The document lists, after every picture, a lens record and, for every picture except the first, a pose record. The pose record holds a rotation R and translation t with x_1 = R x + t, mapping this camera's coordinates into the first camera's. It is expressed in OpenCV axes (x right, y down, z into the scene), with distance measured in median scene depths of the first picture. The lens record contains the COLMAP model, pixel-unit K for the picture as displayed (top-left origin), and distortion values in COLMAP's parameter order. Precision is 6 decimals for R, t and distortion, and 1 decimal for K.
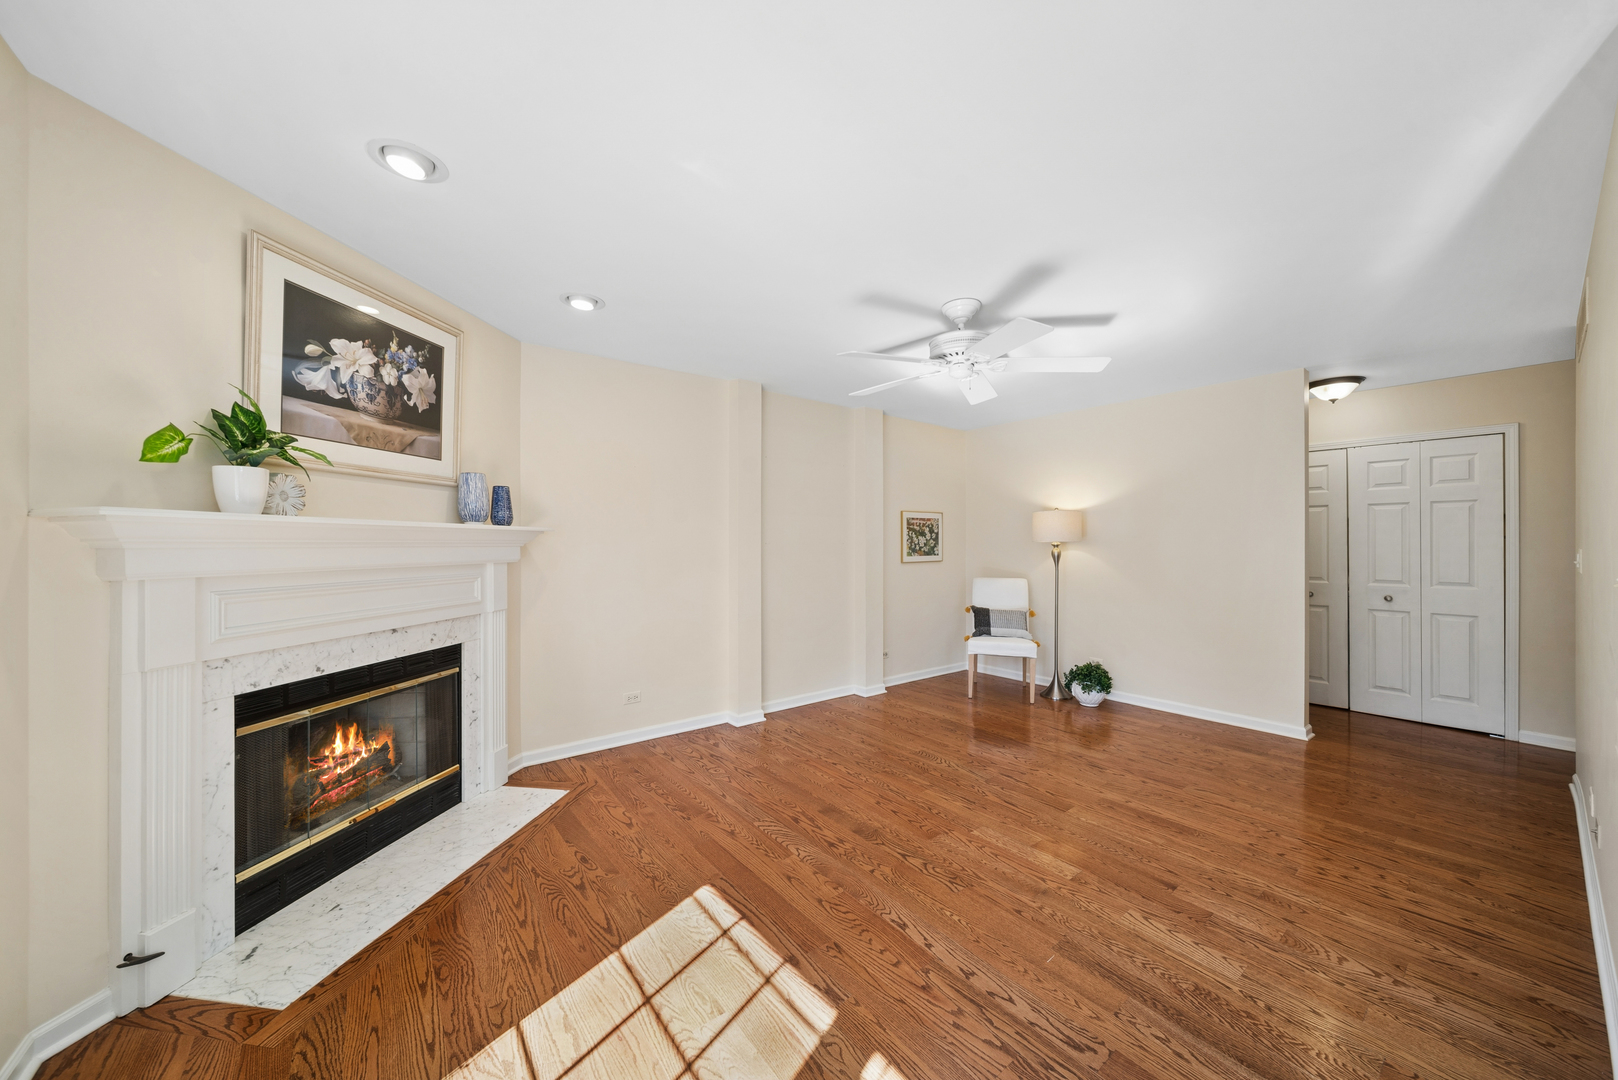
lens RADIAL K [[559.7, 0, 808.6], [0, 559.7, 544.1], [0, 0, 1]] dist [0.000427, -0.000010]
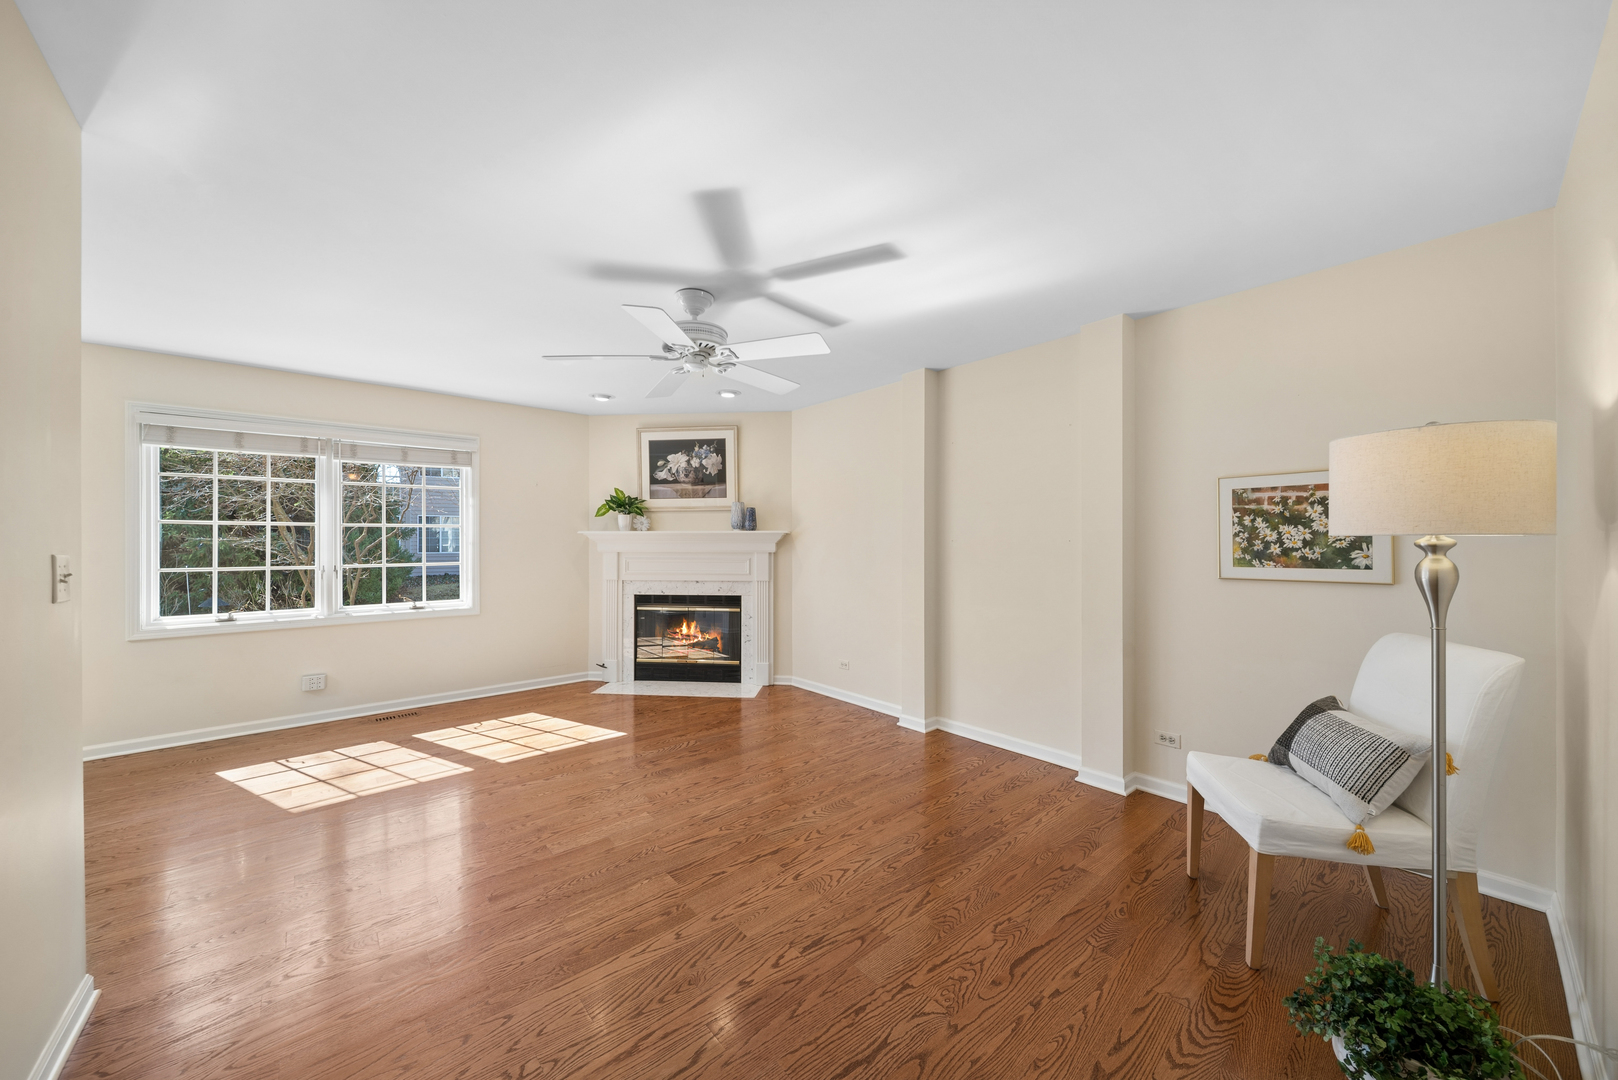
lens RADIAL K [[567.5, 0, 810.4], [0, 567.5, 544.0], [0, 0, 1]] dist [0.001688, 0.000042]
pose [[0.063436, 0.006567, -0.997964, 1.421810], [0.000628, 0.999978, 0.006620, -0.003977], [0.997986, -0.001047, 0.063431, 1.274258]]
